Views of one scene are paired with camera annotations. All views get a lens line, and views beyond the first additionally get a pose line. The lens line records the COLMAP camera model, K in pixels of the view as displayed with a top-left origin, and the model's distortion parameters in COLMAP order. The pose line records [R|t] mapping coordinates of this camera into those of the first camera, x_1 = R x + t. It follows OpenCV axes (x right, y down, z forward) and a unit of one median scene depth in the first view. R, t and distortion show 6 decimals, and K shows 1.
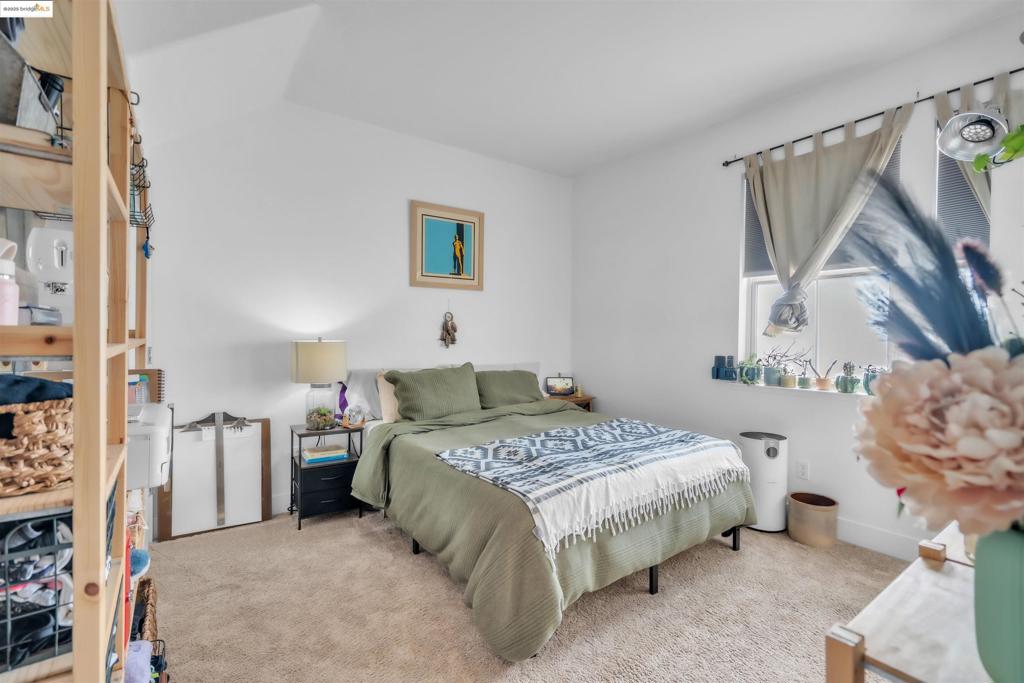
lens RADIAL K [[463.3, 0, 510.8], [0, 463.3, 343.8], [0, 0, 1]] dist [0.000038, -0.000083]
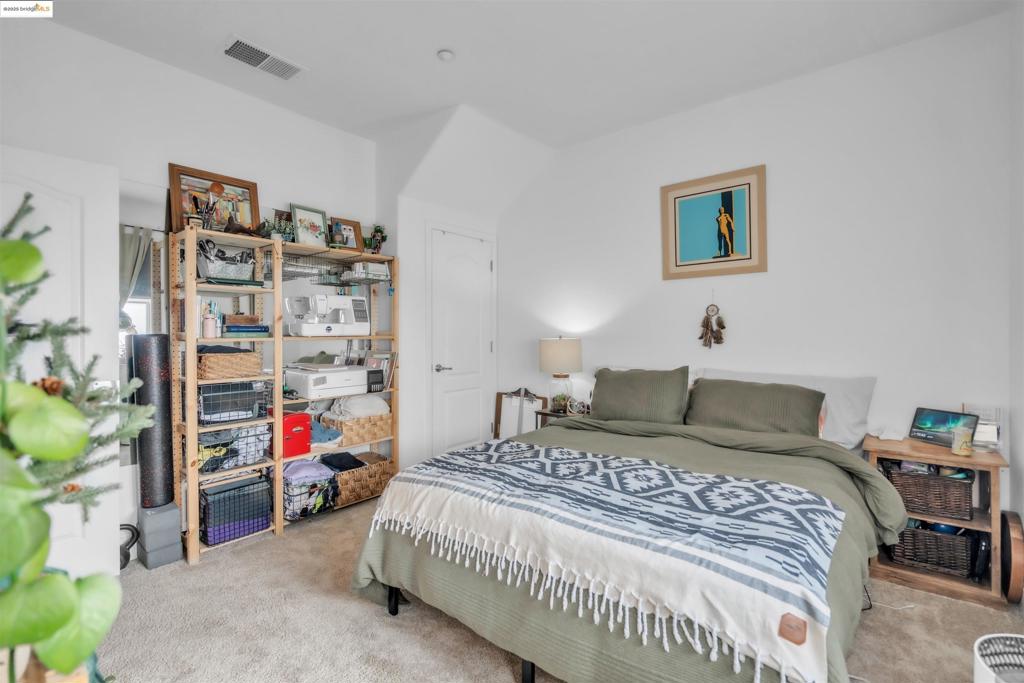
lens RADIAL K [[463.3, 0, 510.2], [0, 463.3, 332.8], [0, 0, 1]] dist [0.000038, -0.000083]
pose [[0.251599, -0.007004, -0.967806, 0.588318], [-0.018946, 0.999747, -0.012161, -0.003302], [0.967646, 0.021396, 0.251402, 0.474914]]
